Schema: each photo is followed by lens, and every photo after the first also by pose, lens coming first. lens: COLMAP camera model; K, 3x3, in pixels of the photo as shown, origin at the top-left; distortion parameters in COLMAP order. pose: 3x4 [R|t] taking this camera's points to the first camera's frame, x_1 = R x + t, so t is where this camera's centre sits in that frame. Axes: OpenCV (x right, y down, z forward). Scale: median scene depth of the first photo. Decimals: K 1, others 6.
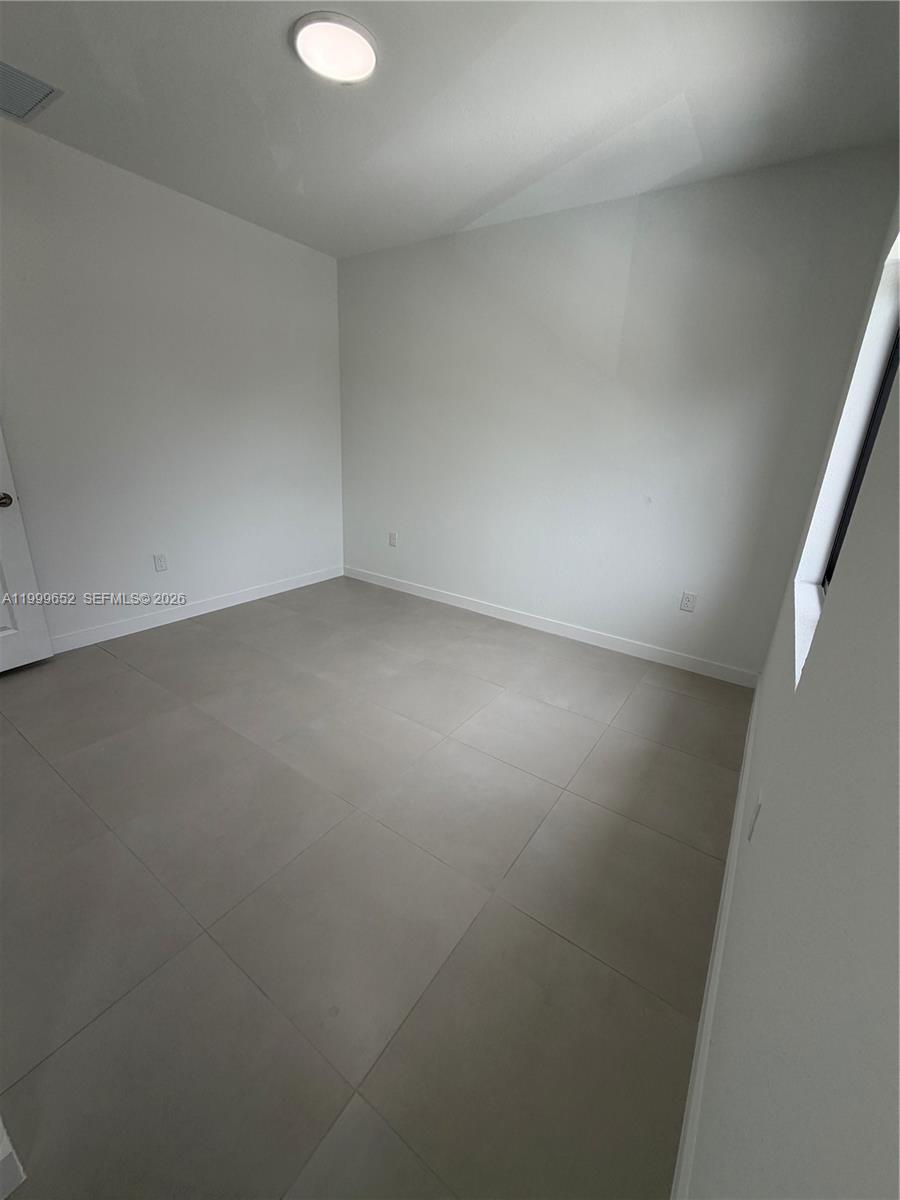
lens RADIAL K [[473.9, 0, 447.1], [0, 473.9, 594.4], [0, 0, 1]] dist [-0.004683, -0.000543]
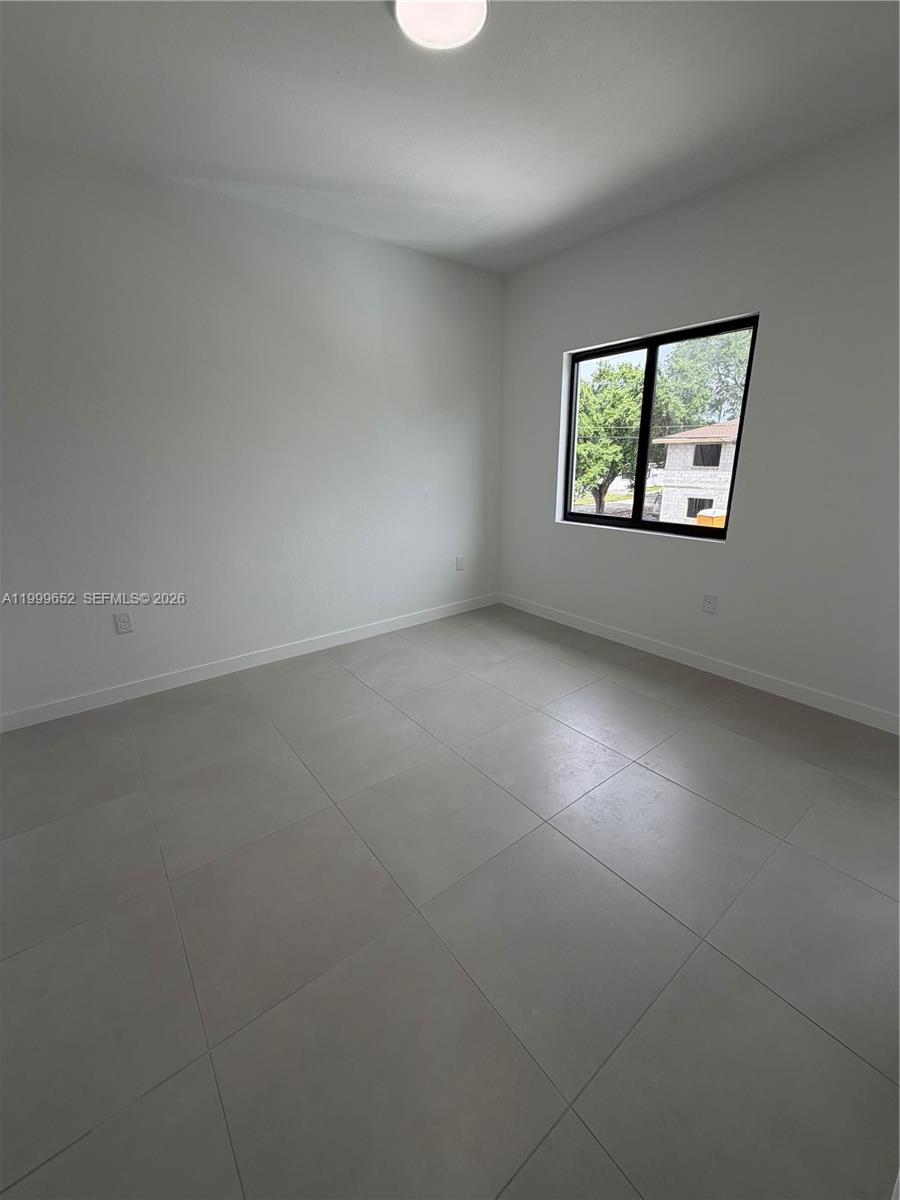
lens RADIAL K [[473.9, 0, 447.1], [0, 473.9, 594.4], [0, 0, 1]] dist [-0.004683, -0.000543]
pose [[0.311238, -0.317117, 0.895862, -0.728323], [0.328793, 0.920398, 0.211574, -0.195138], [-0.891642, 0.228703, 0.390729, 0.494341]]
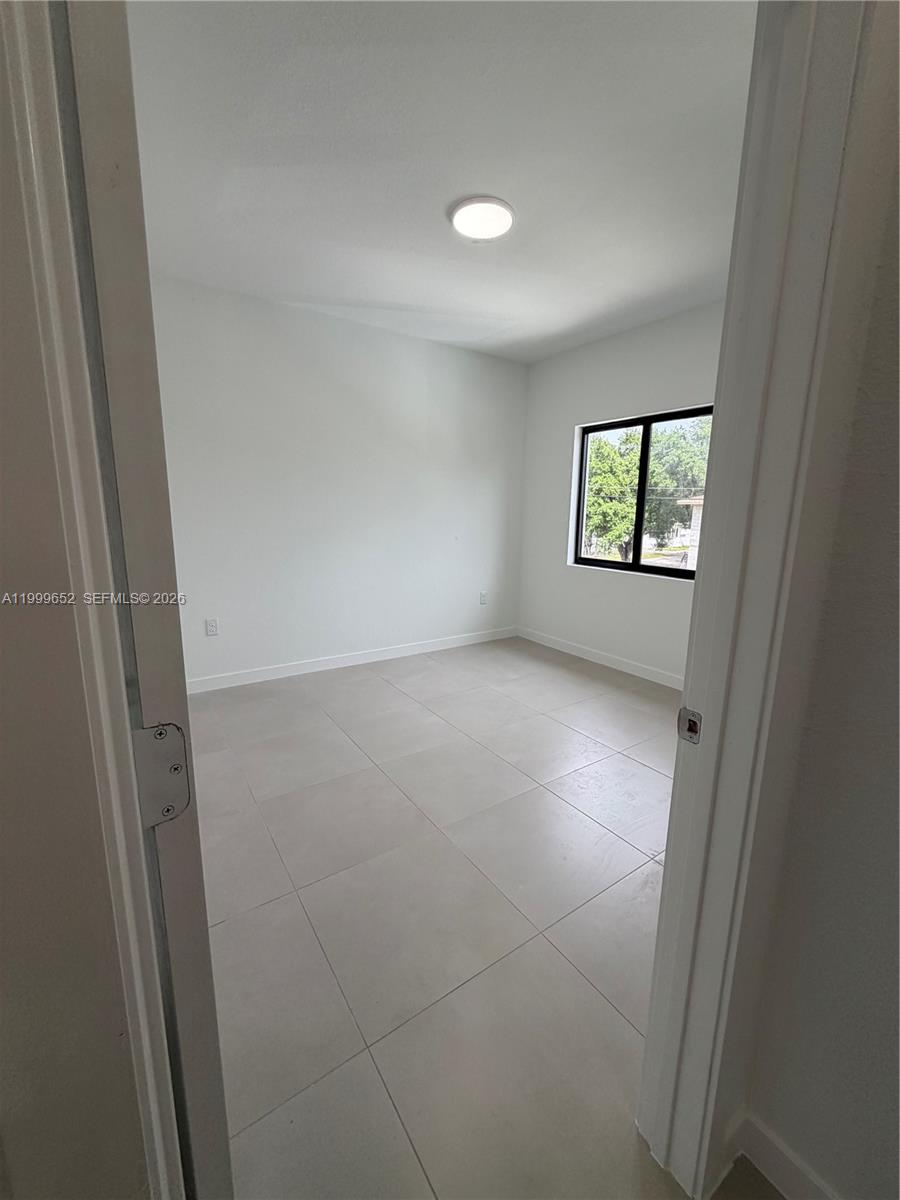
lens RADIAL K [[473.9, 0, 447.1], [0, 473.9, 594.4], [0, 0, 1]] dist [-0.004683, -0.000543]
pose [[0.370509, -0.204566, 0.906022, -0.922931], [0.296401, 0.950486, 0.093395, -0.171452], [-0.880267, 0.233942, 0.412798, 0.431359]]
